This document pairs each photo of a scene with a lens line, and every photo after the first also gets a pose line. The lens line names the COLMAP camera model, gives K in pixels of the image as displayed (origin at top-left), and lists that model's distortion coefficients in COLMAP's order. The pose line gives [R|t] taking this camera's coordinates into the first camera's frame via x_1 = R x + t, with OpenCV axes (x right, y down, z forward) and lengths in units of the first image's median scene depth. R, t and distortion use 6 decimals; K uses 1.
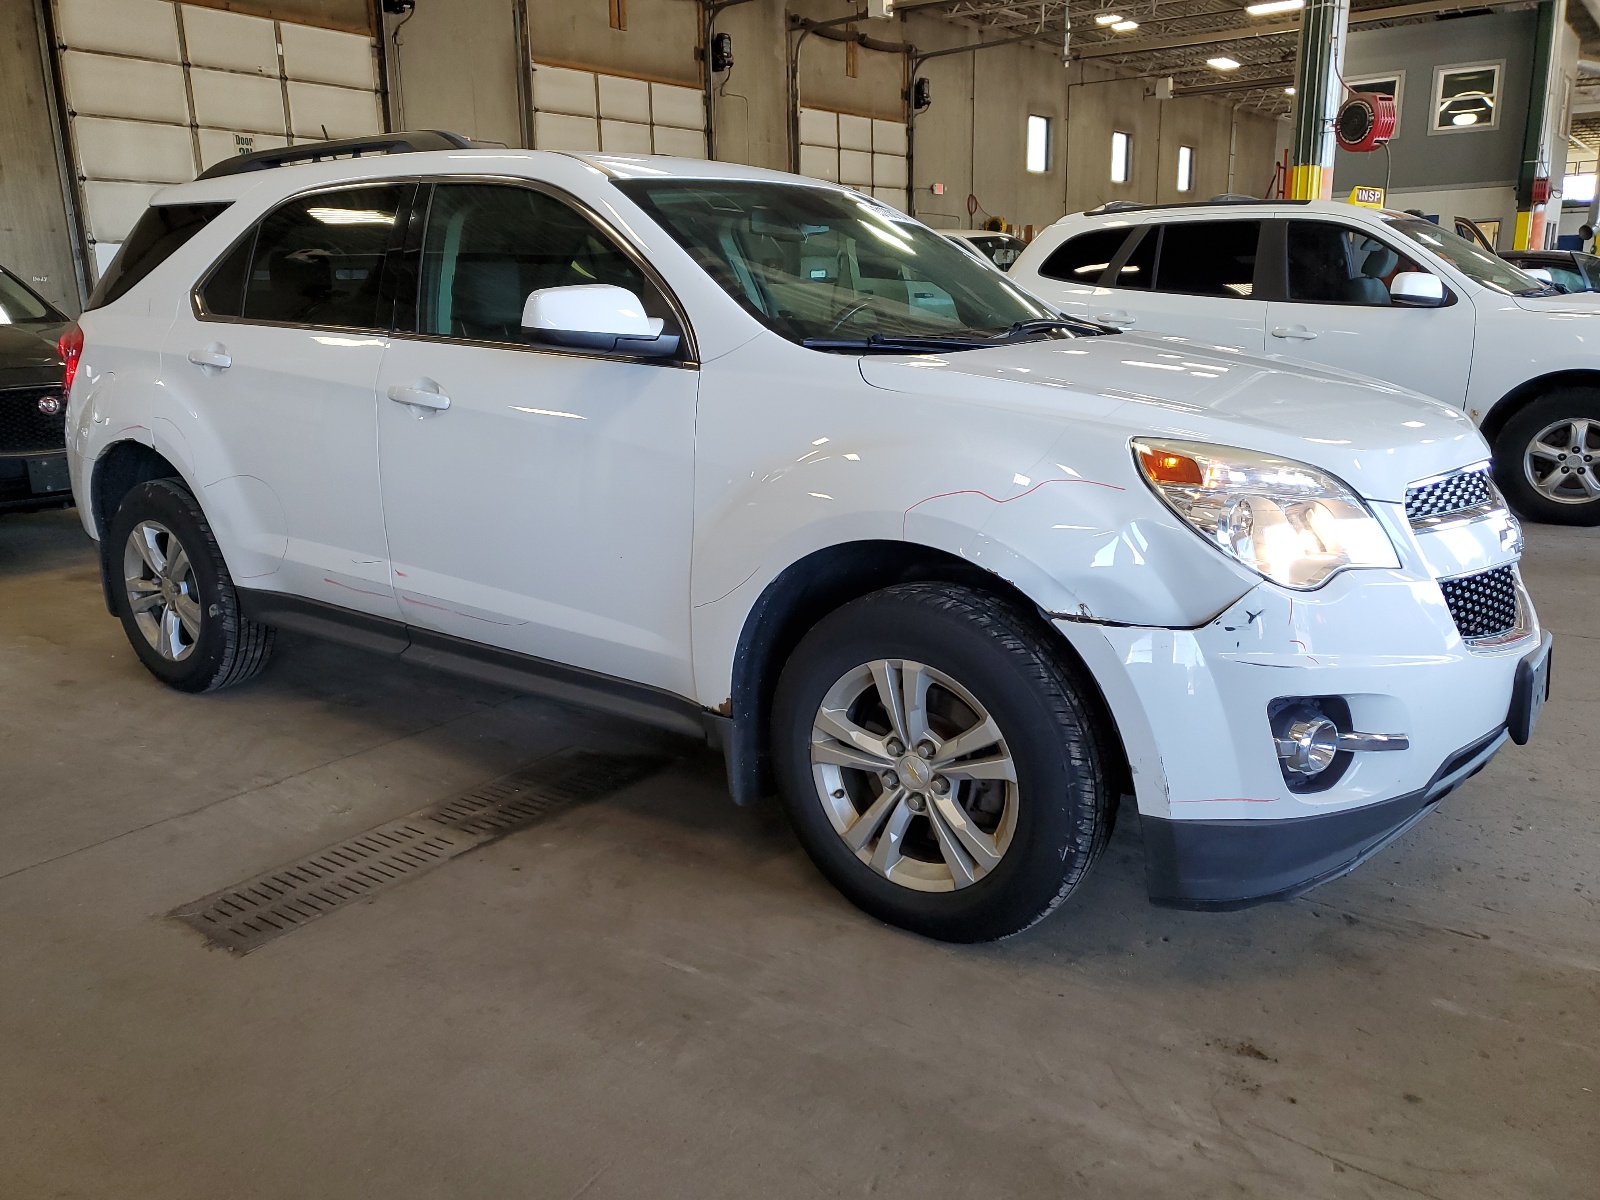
lens RADIAL K [[1217.9, 0, 787.7], [0, 1217.9, 605.9], [0, 0, 1]] dist [0.009654, 0.023835]
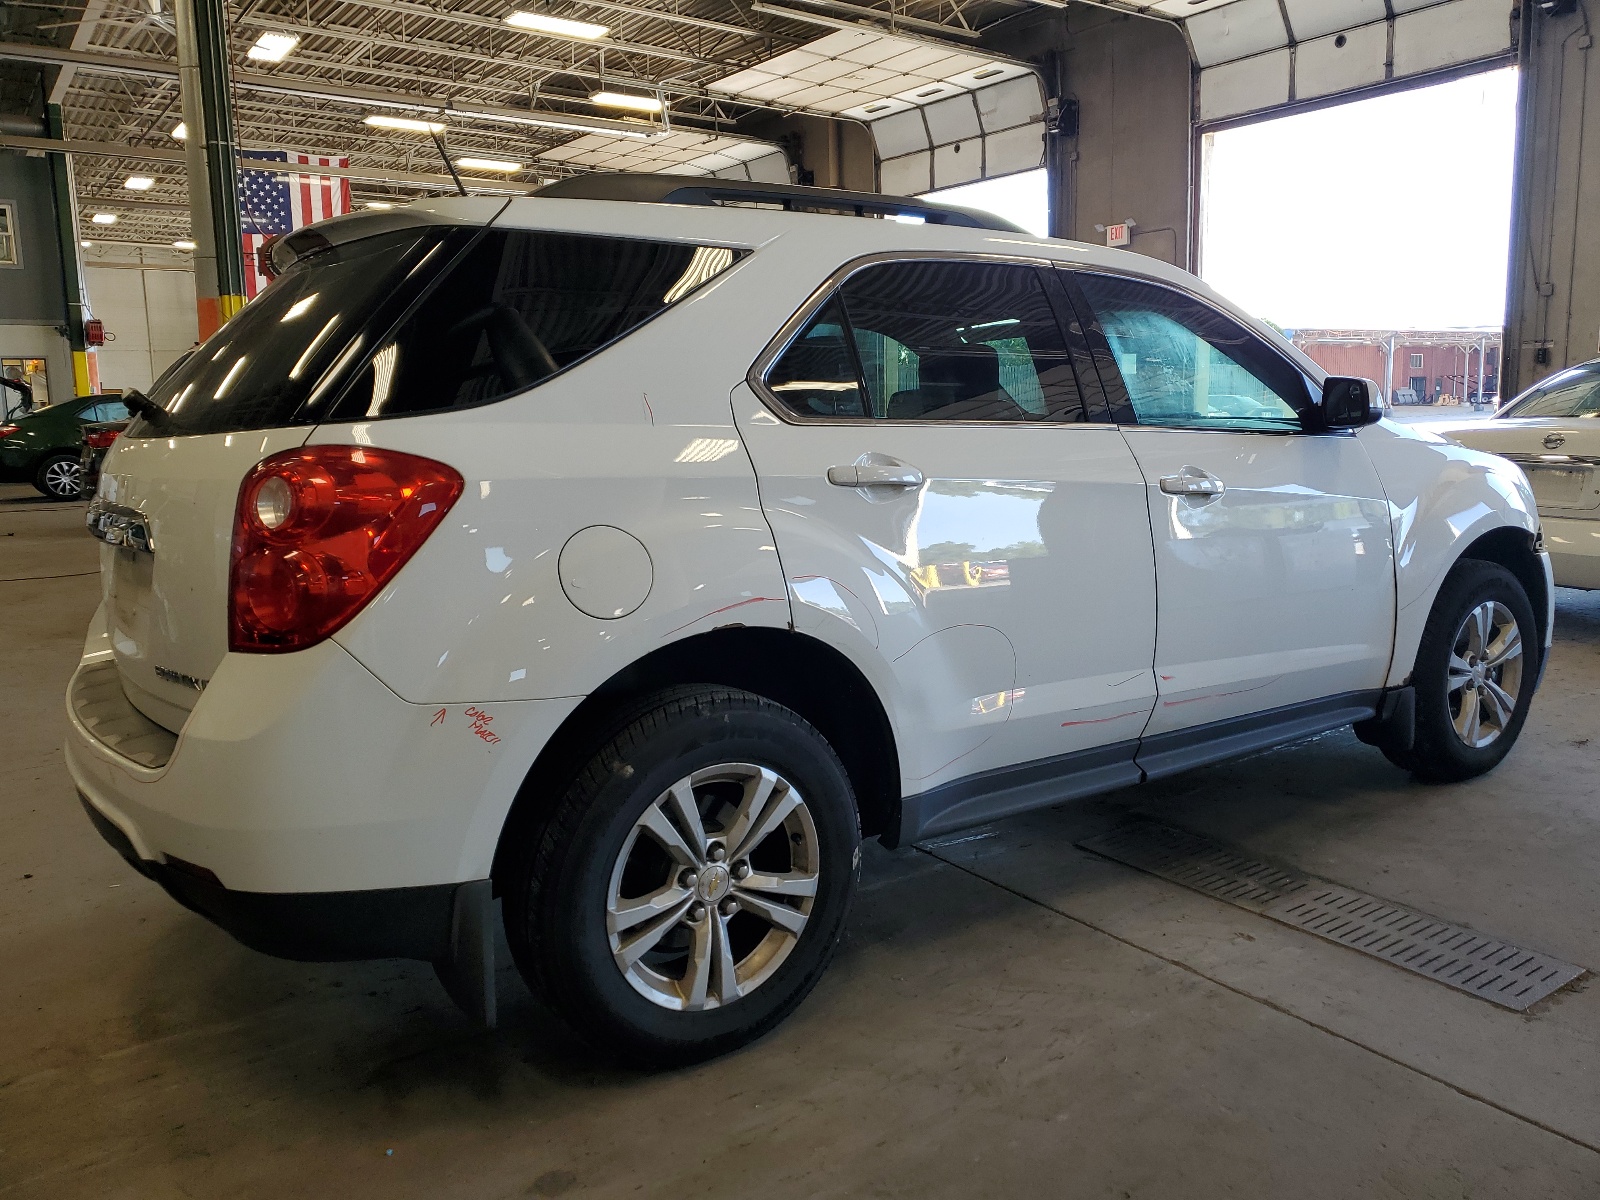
lens RADIAL K [[1217.9, 0, 786.9], [0, 1217.9, 595.8], [0, 0, 1]] dist [0.009654, 0.023835]
pose [[0.322662, -0.124776, 0.938254, -1.219870], [0.253204, 0.966524, 0.041460, -0.189983], [-0.912018, 0.224192, 0.343455, 0.888141]]
